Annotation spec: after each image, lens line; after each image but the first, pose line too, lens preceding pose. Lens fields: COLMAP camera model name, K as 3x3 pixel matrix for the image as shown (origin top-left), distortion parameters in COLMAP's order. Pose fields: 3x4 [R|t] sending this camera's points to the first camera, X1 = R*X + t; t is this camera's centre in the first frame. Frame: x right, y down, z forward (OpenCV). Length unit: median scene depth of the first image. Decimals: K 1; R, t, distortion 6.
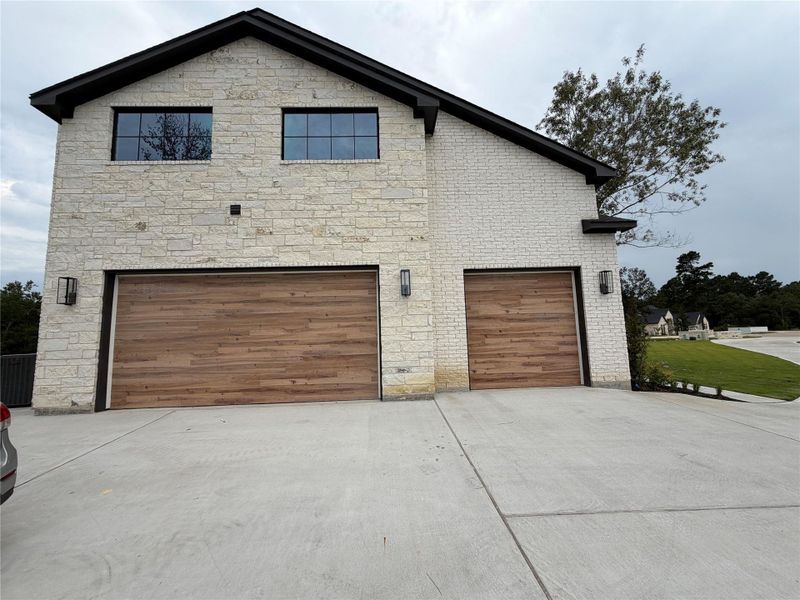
lens RADIAL K [[321.3, 0, 397.4], [0, 321.3, 299.9], [0, 0, 1]] dist [0.001995, 0.000069]
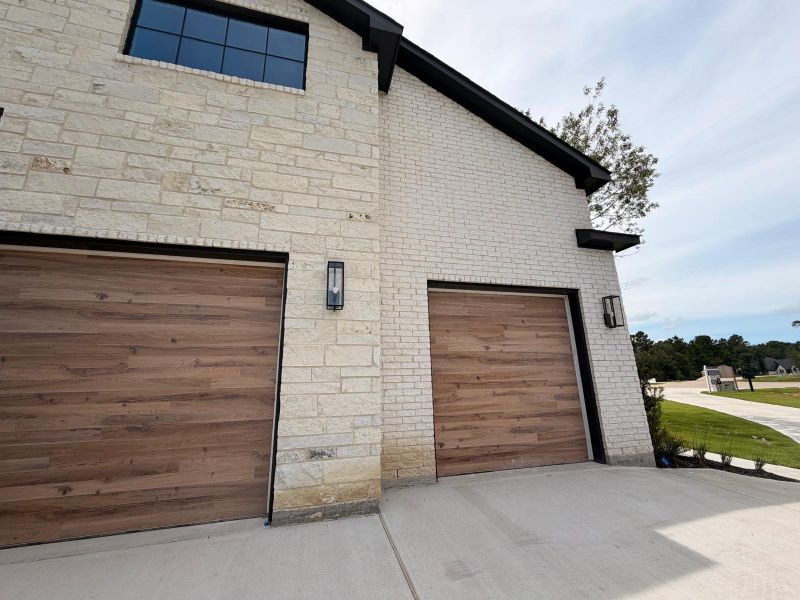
lens RADIAL K [[321.3, 0, 397.4], [0, 321.3, 299.9], [0, 0, 1]] dist [0.001995, 0.000069]
pose [[0.976329, 0.061477, 0.207371, 0.014789], [-0.030617, 0.988383, -0.148865, 0.046185], [-0.214114, 0.138992, 0.966869, 0.412818]]
